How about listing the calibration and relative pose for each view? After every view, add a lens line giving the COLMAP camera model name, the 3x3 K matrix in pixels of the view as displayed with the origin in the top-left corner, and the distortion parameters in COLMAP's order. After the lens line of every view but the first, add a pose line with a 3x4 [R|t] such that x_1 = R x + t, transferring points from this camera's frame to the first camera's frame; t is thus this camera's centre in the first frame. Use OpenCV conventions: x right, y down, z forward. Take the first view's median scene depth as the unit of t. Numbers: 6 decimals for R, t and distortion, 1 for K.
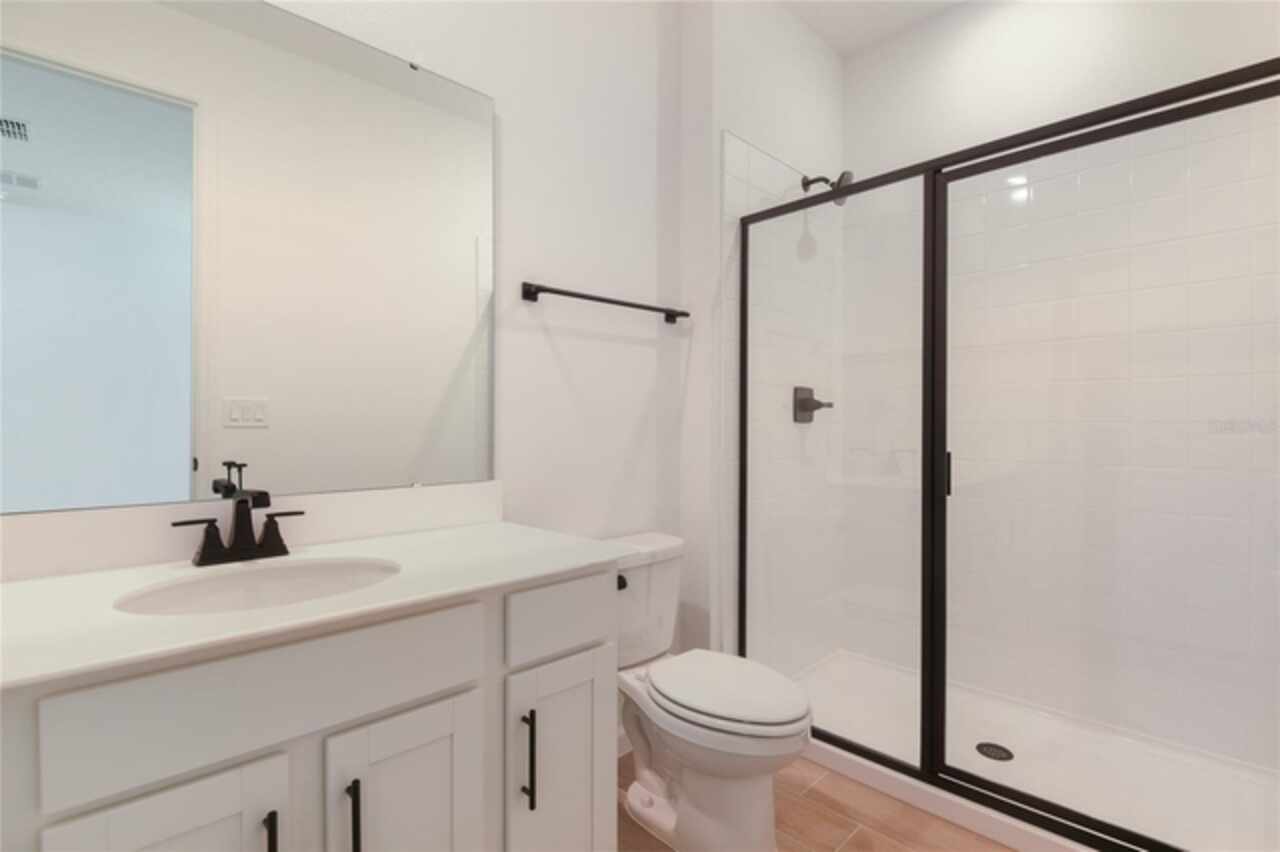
lens RADIAL K [[625.3, 0, 637.1], [0, 625.3, 421.4], [0, 0, 1]] dist [0.000093, -0.001176]
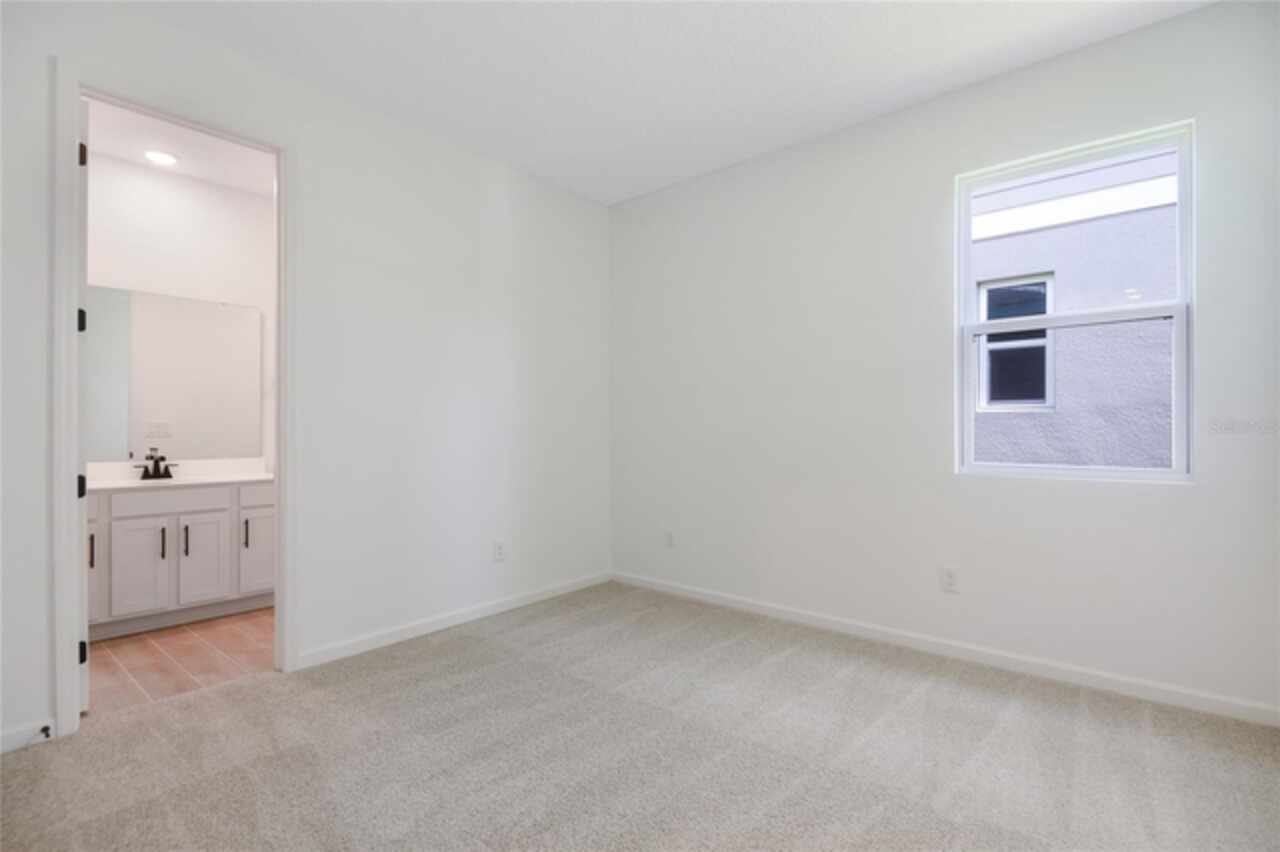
lens RADIAL K [[625.3, 0, 643.0], [0, 625.3, 427.1], [0, 0, 1]] dist [0.000093, -0.001176]
pose [[0.995493, -0.002771, 0.094796, 1.513362], [0.002589, 0.999995, 0.002050, -0.038581], [-0.094801, -0.001795, 0.995495, -2.371178]]
